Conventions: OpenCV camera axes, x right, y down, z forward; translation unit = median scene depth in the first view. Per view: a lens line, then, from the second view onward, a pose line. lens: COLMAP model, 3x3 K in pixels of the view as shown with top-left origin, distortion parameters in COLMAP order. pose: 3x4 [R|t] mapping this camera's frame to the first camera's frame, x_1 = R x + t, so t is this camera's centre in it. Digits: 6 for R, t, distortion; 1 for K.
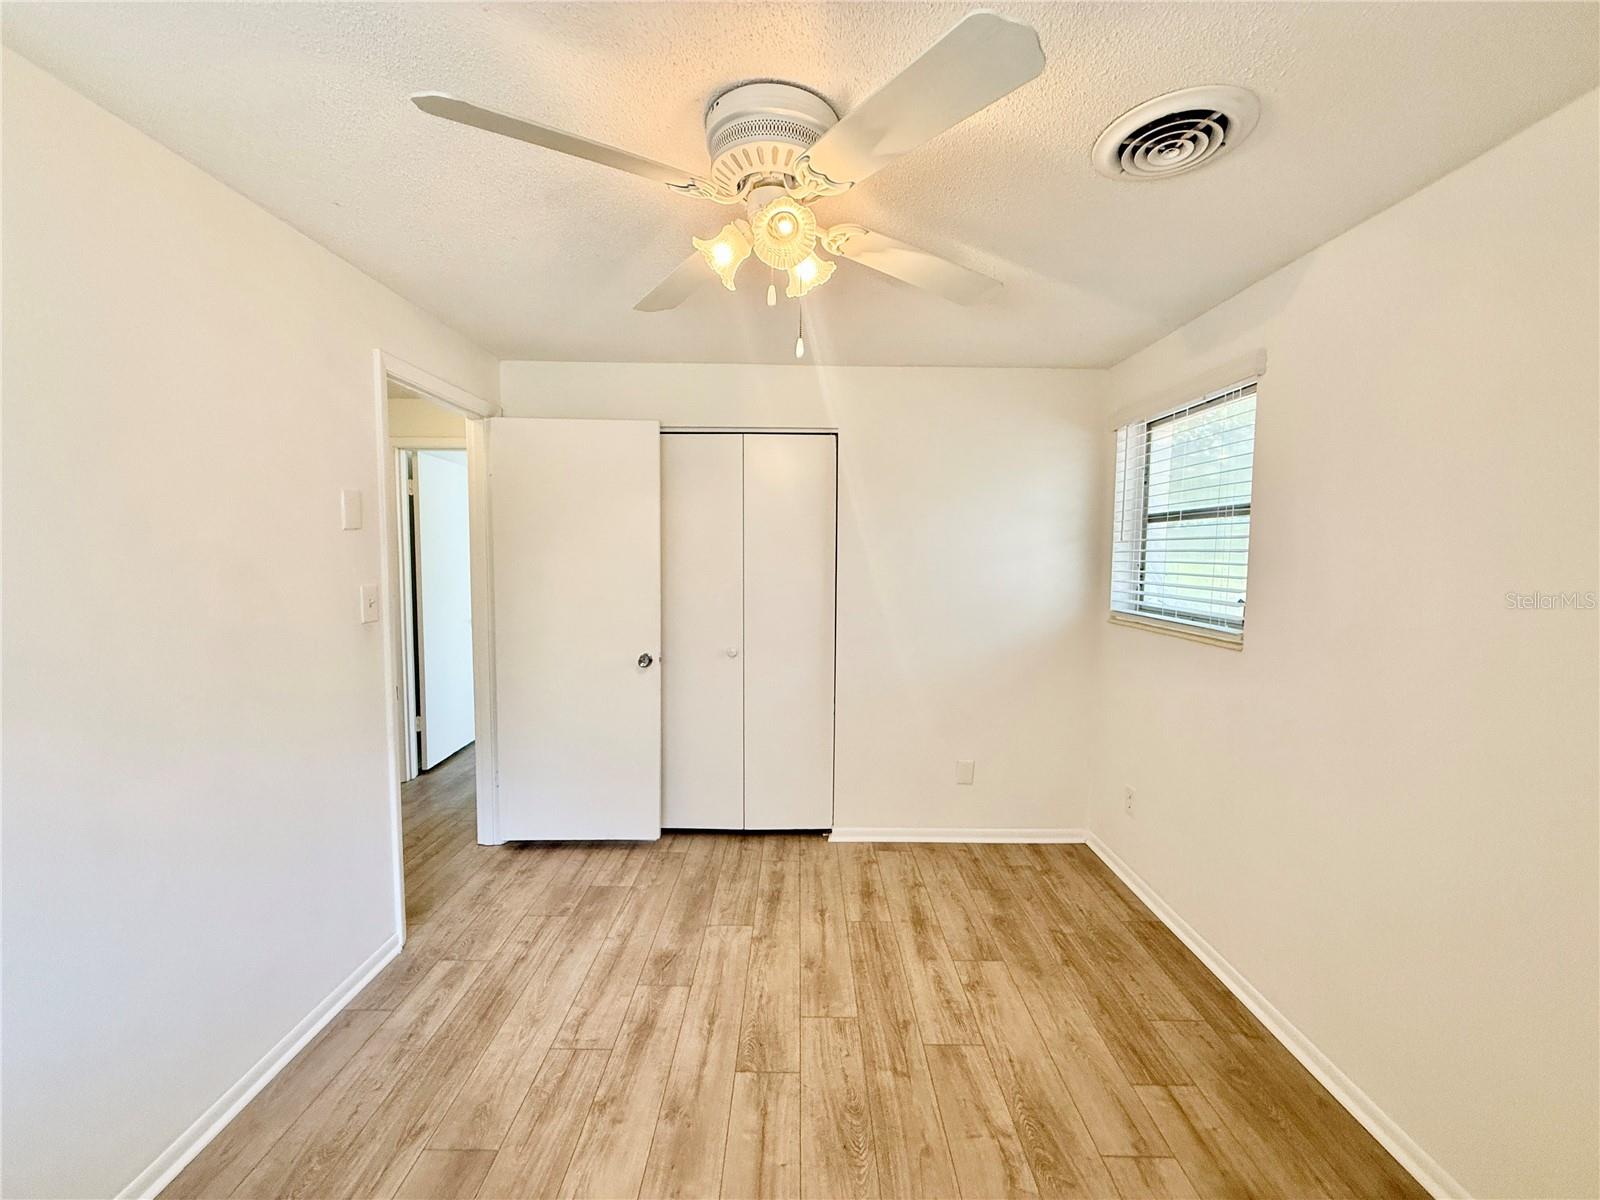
lens RADIAL K [[638.9, 0, 798.5], [0, 638.9, 599.0], [0, 0, 1]] dist [0.000625, 0.000321]
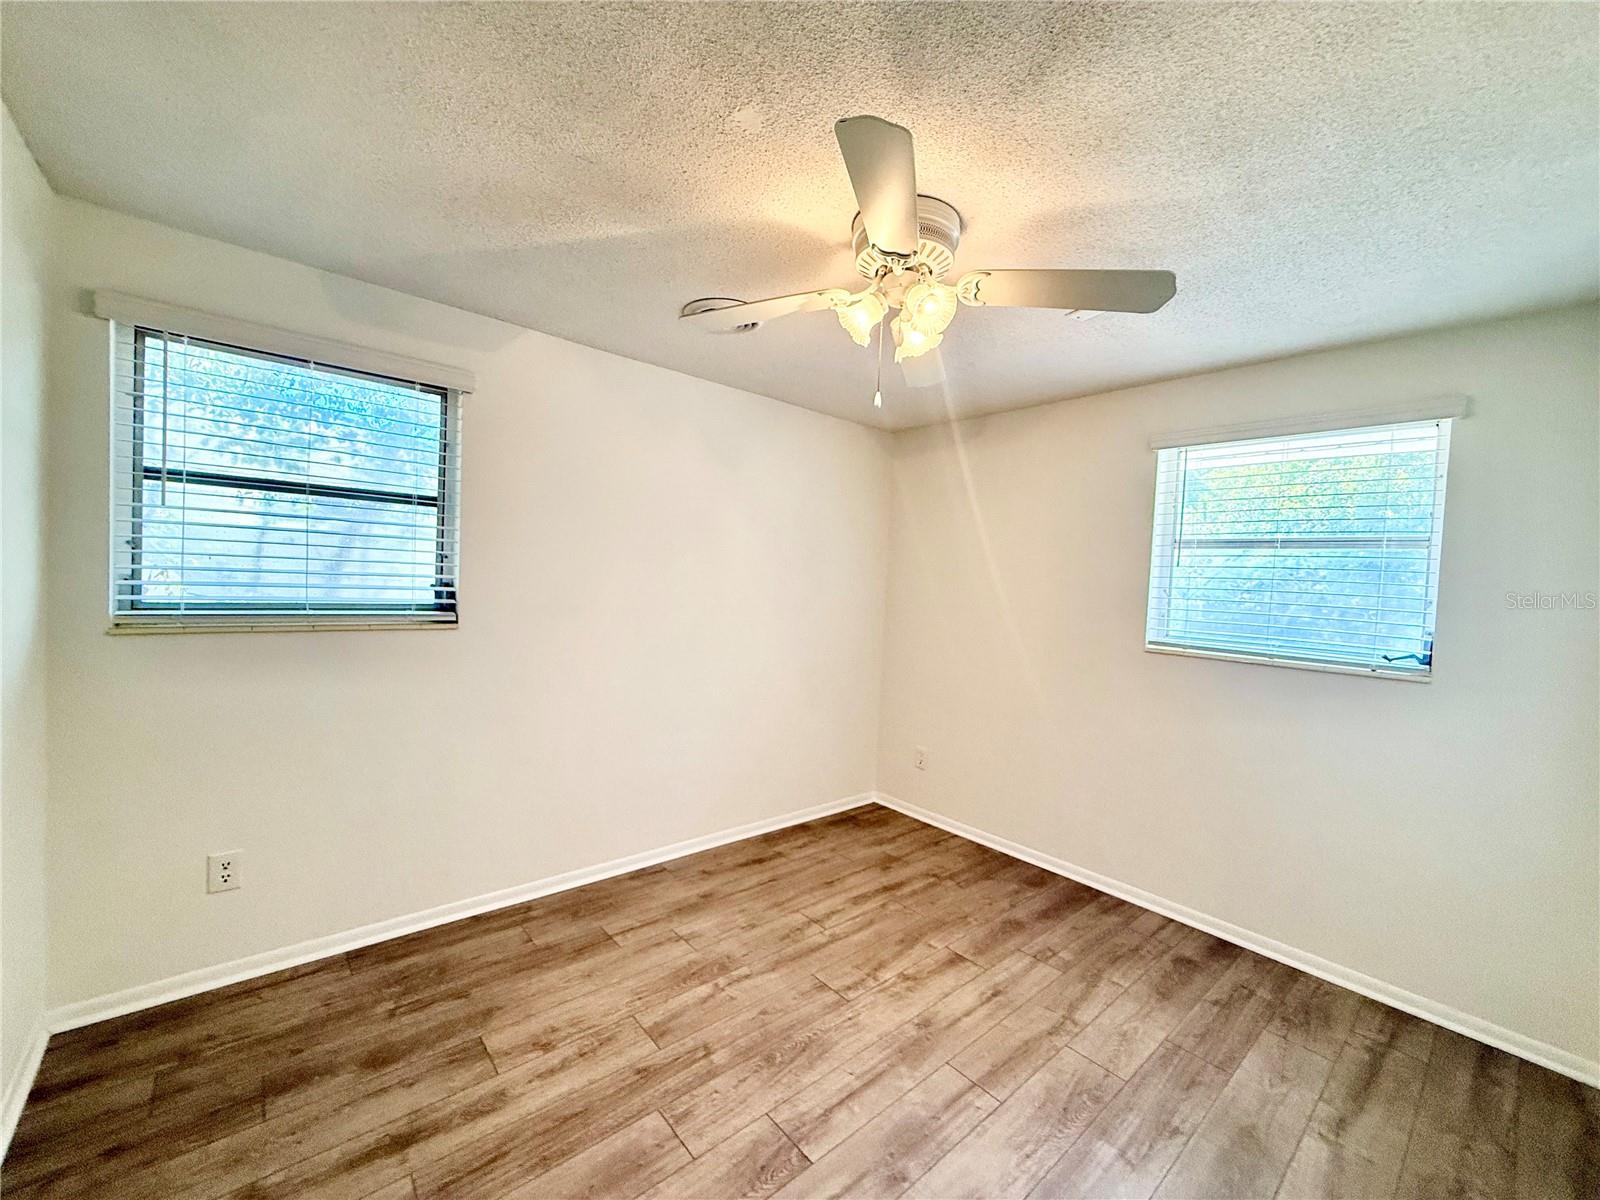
lens RADIAL K [[638.9, 0, 798.5], [0, 638.9, 599.0], [0, 0, 1]] dist [0.000625, 0.000321]
pose [[-0.649799, -0.066880, 0.757158, -0.569284], [0.001487, 0.996008, 0.089254, -0.073329], [-0.760105, 0.059123, -0.647105, 1.270689]]
